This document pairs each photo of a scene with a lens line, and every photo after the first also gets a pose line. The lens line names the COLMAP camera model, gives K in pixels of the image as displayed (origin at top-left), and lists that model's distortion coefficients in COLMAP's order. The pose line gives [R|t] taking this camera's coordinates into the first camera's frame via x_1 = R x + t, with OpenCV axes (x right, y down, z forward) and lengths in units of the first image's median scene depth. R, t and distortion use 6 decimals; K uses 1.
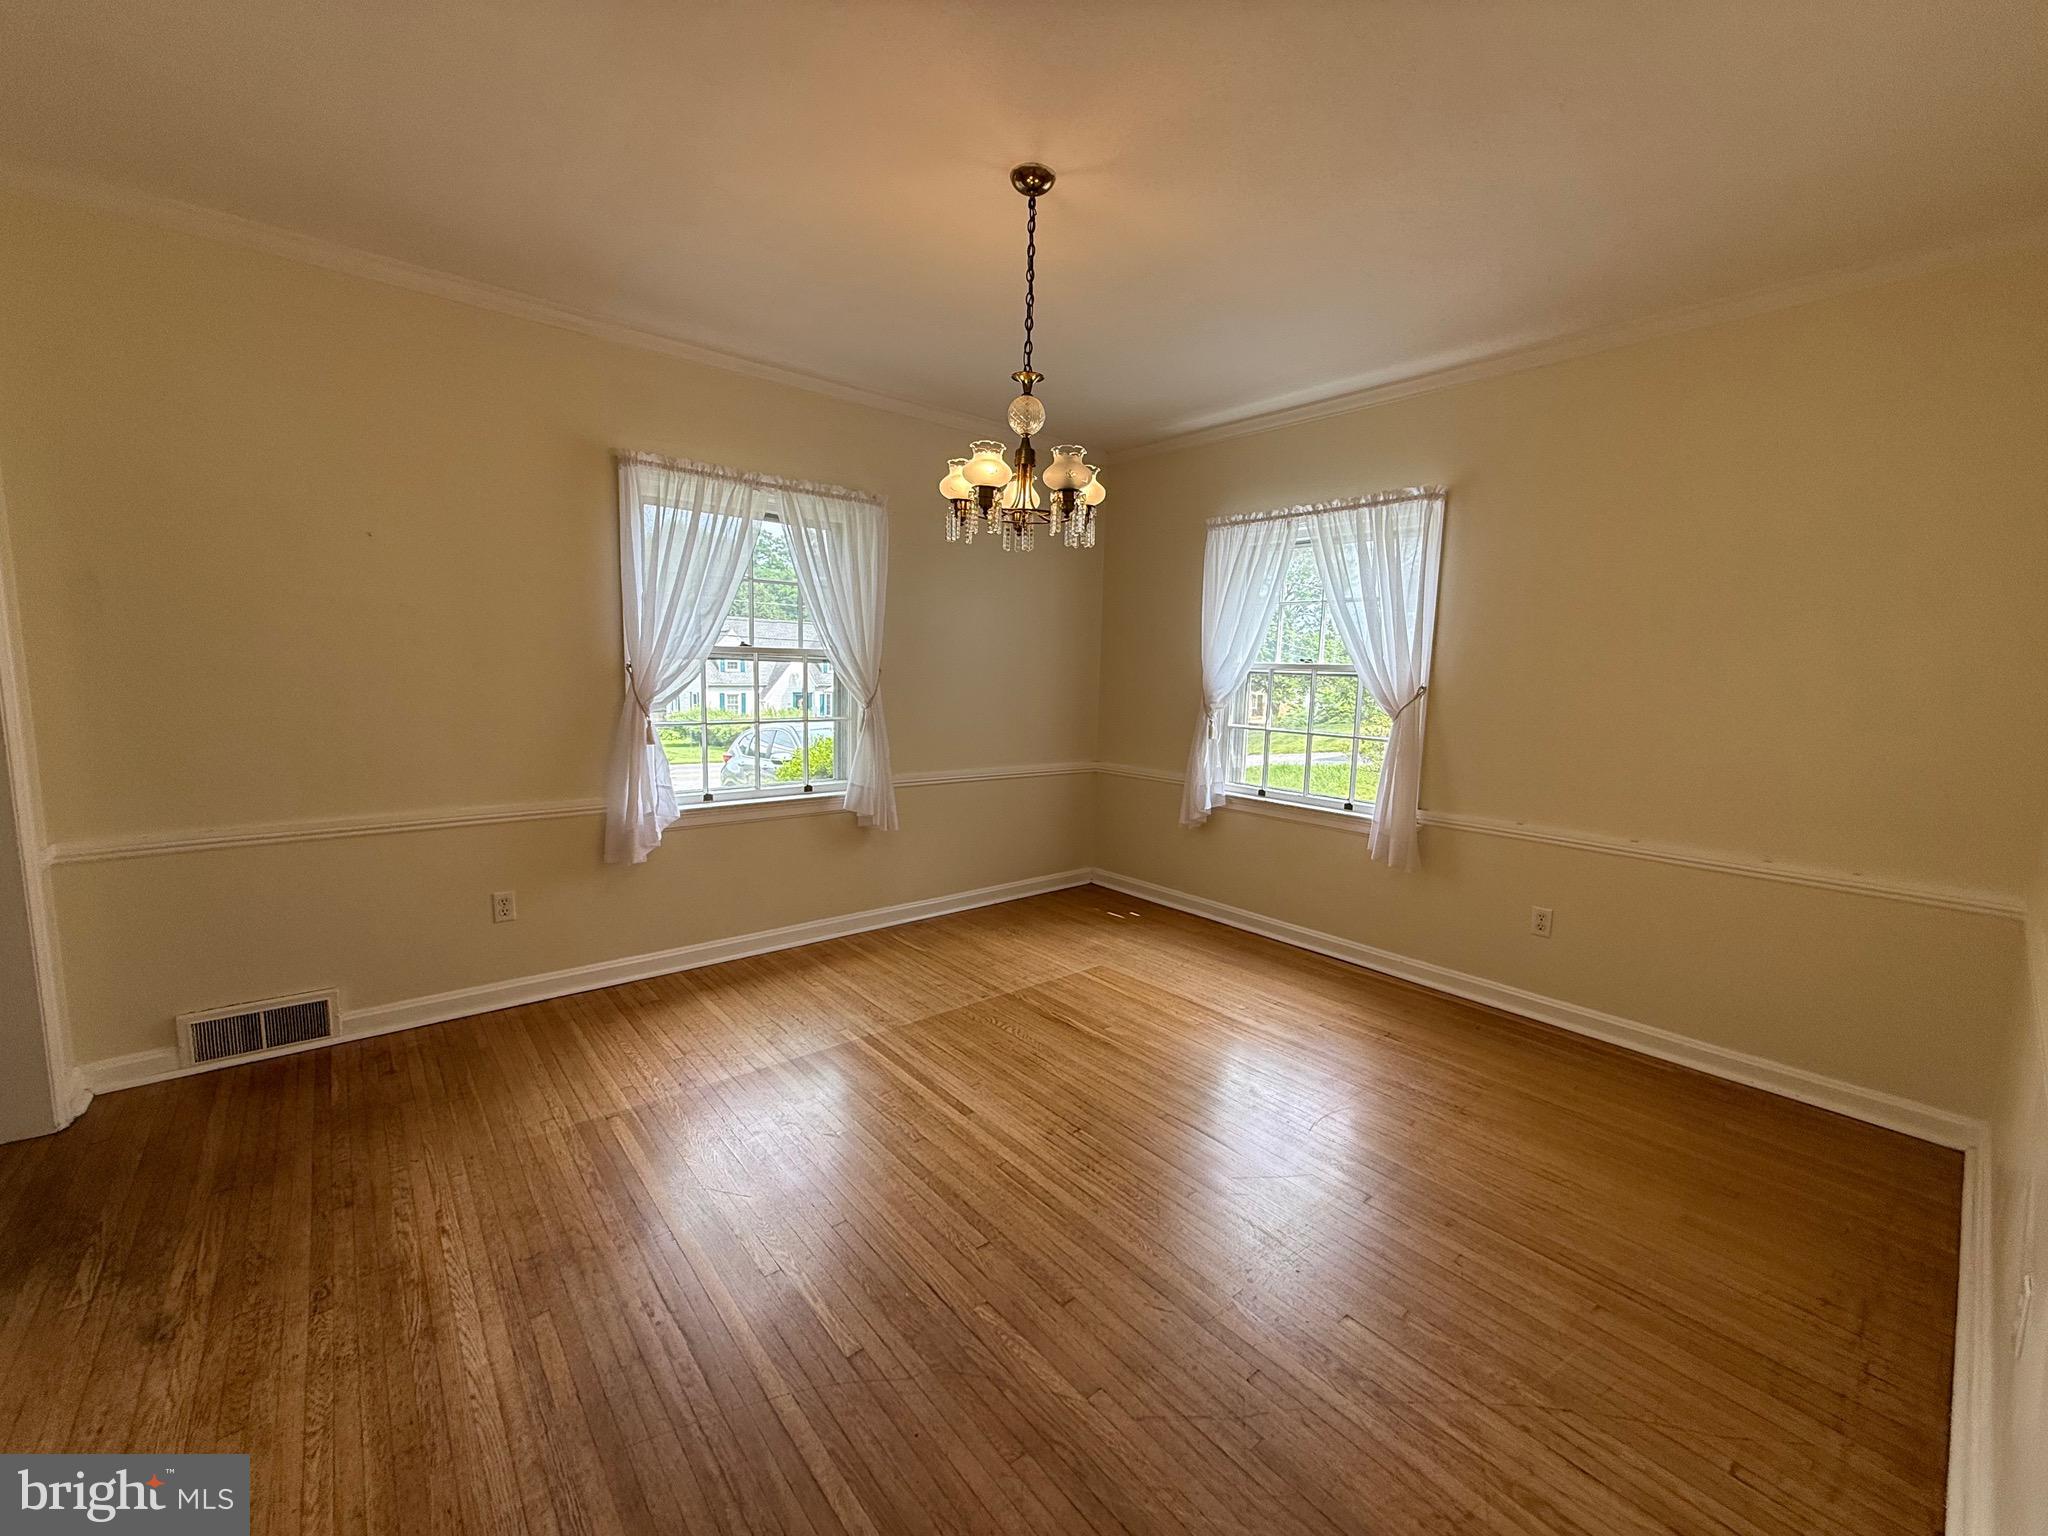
lens RADIAL K [[820.2, 0, 1017.1], [0, 820.2, 773.8], [0, 0, 1]] dist [0.002249, 0.000036]
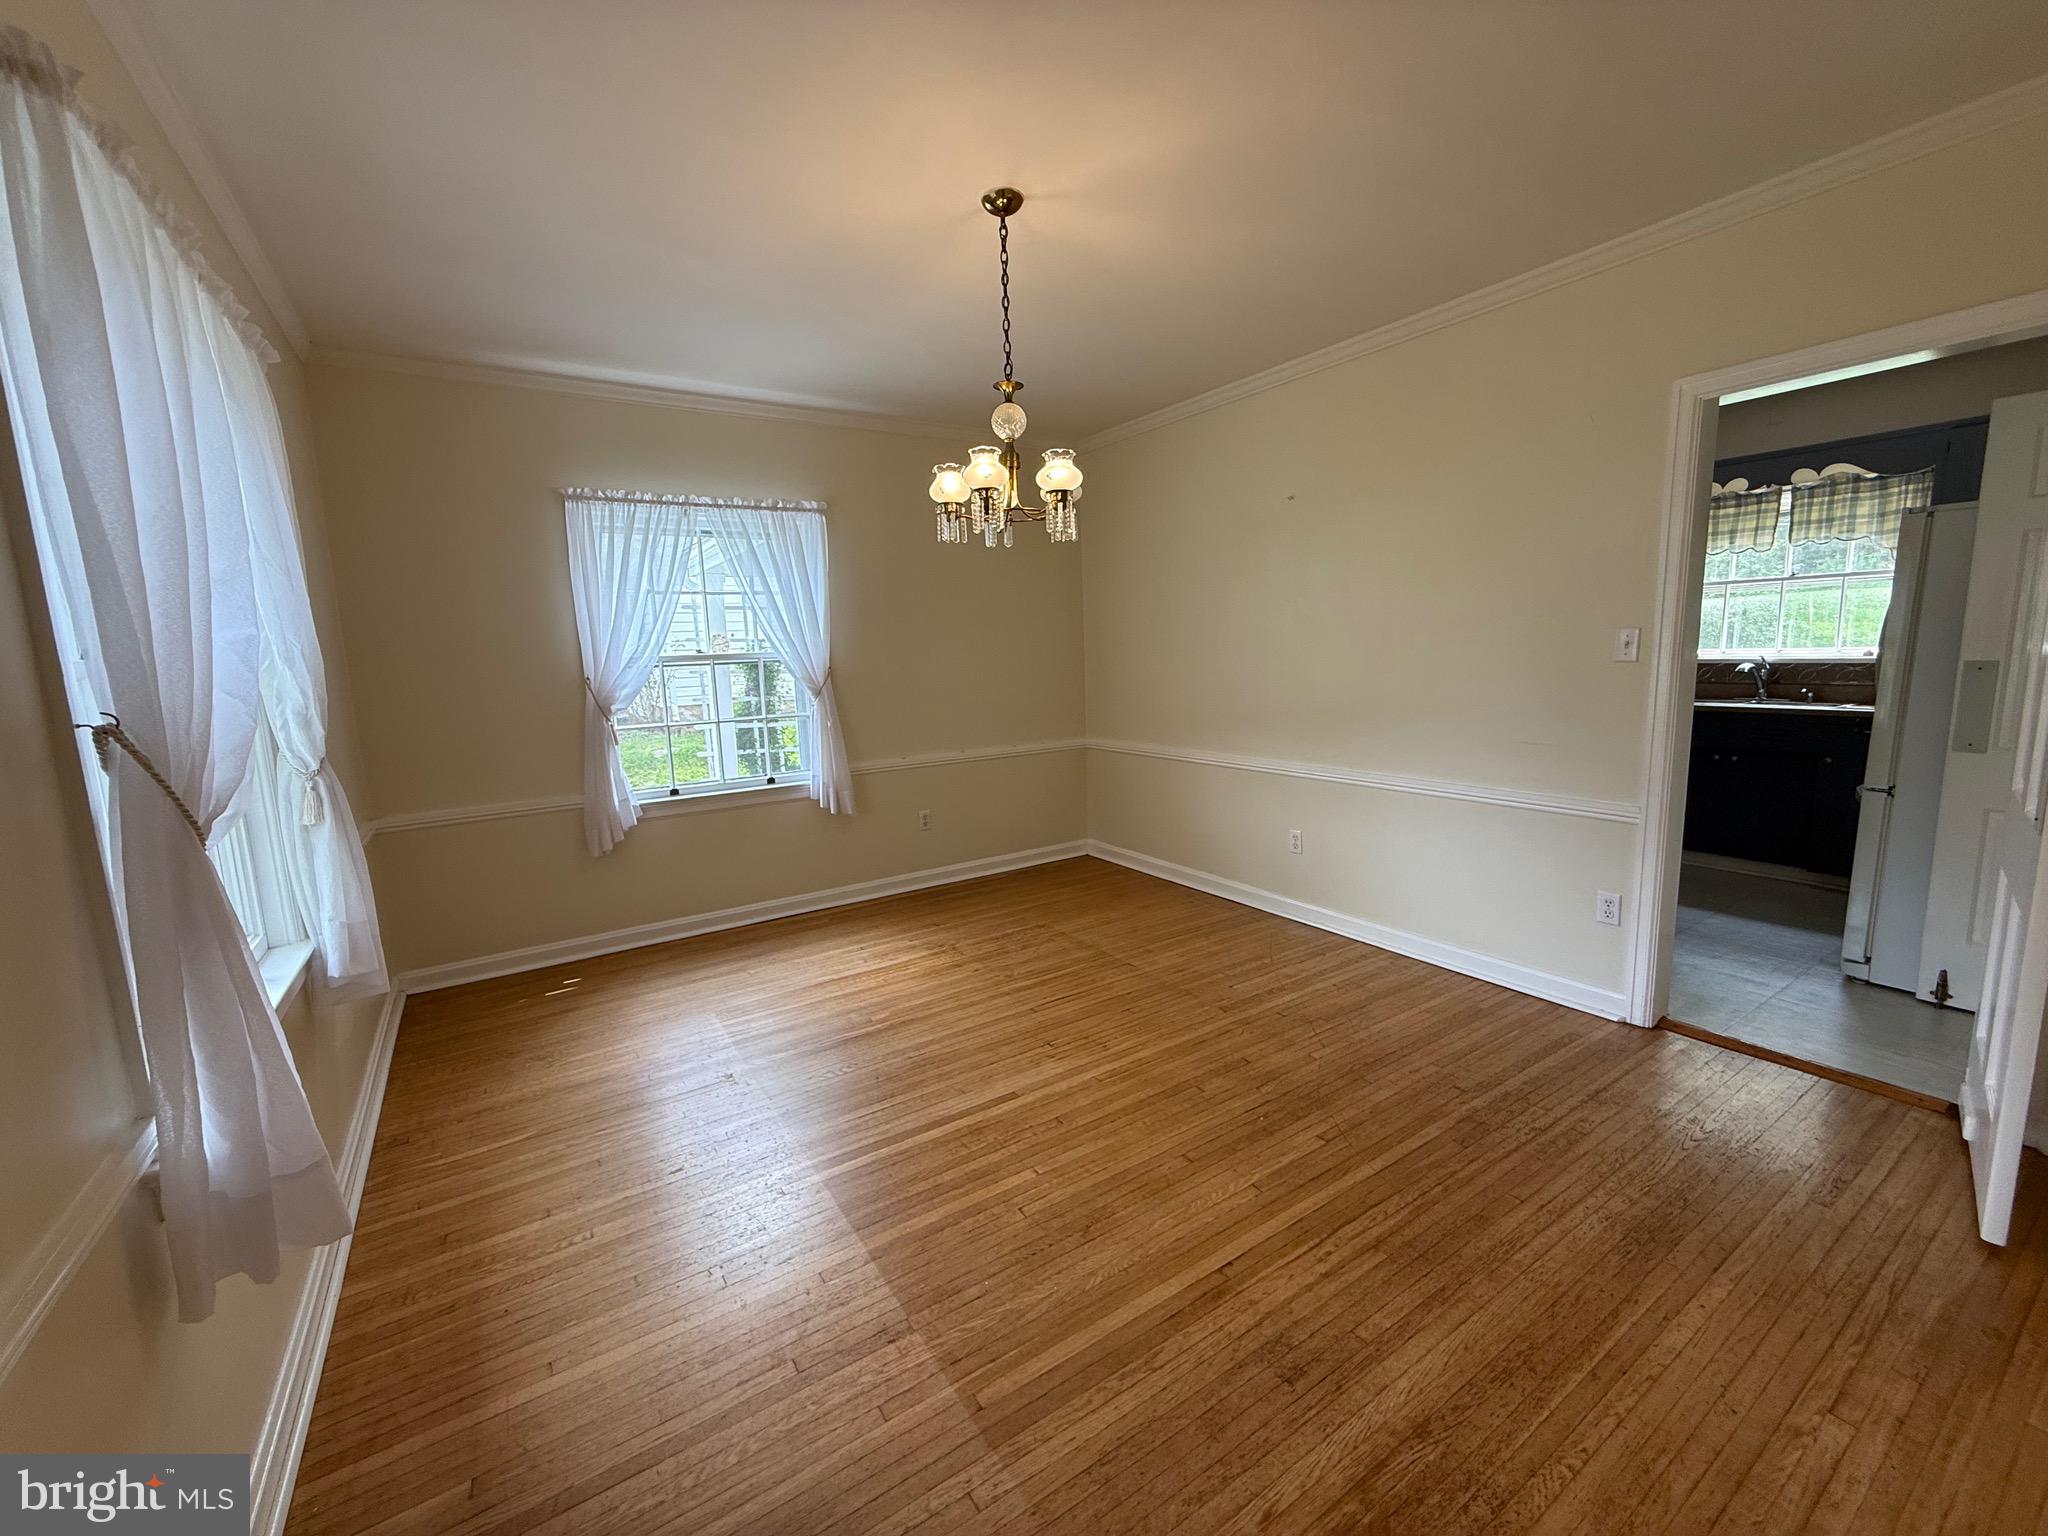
lens RADIAL K [[820.2, 0, 1029.0], [0, 820.2, 768.5], [0, 0, 1]] dist [0.002249, 0.000036]
pose [[0.114995, -0.174051, 0.977999, -0.791017], [0.167851, 0.973778, 0.153564, -0.109210], [-0.979082, 0.146499, 0.141195, 0.626402]]
